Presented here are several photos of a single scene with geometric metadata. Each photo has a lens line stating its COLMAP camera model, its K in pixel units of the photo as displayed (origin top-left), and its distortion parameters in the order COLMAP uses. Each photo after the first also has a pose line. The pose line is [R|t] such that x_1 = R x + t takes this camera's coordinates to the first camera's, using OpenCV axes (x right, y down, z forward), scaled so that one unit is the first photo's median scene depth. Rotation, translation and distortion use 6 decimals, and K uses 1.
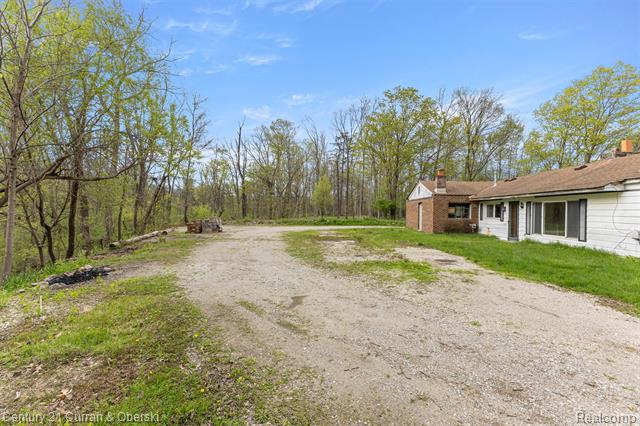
lens RADIAL K [[276.9, 0, 322.2], [0, 276.9, 211.7], [0, 0, 1]] dist [0.017668, -0.004134]
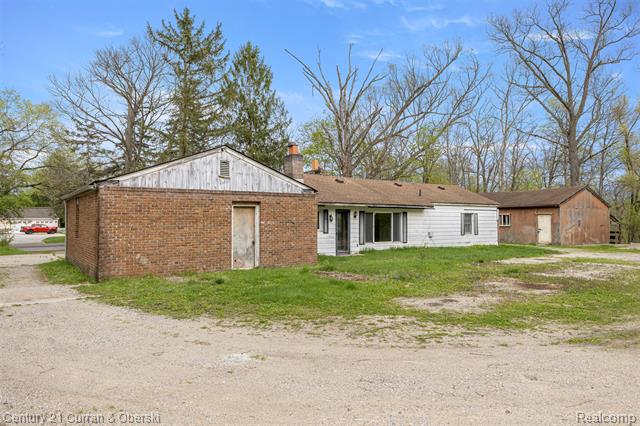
lens RADIAL K [[422.0, 0, 322.1], [0, 422.0, 222.4], [0, 0, 1]] dist [0.006490, -0.003714]
pose [[-0.622418, -0.023745, 0.782325, -0.357456], [-0.012178, 0.999713, 0.020654, -0.026610], [-0.782590, 0.003328, -0.622528, 2.155045]]
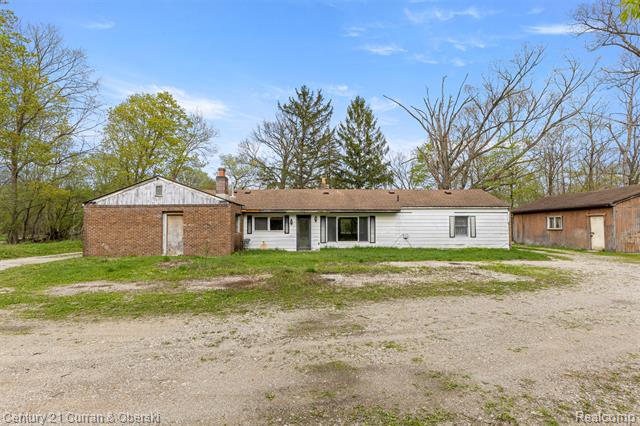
lens RADIAL K [[297.7, 0, 321.1], [0, 297.7, 215.7], [0, 0, 1]] dist [-0.001076, 0.000213]
pose [[-0.087215, 0.009954, 0.996140, -0.586860], [0.001373, 0.999950, -0.009871, -0.025553], [-0.996189, 0.000507, -0.087224, 1.187296]]
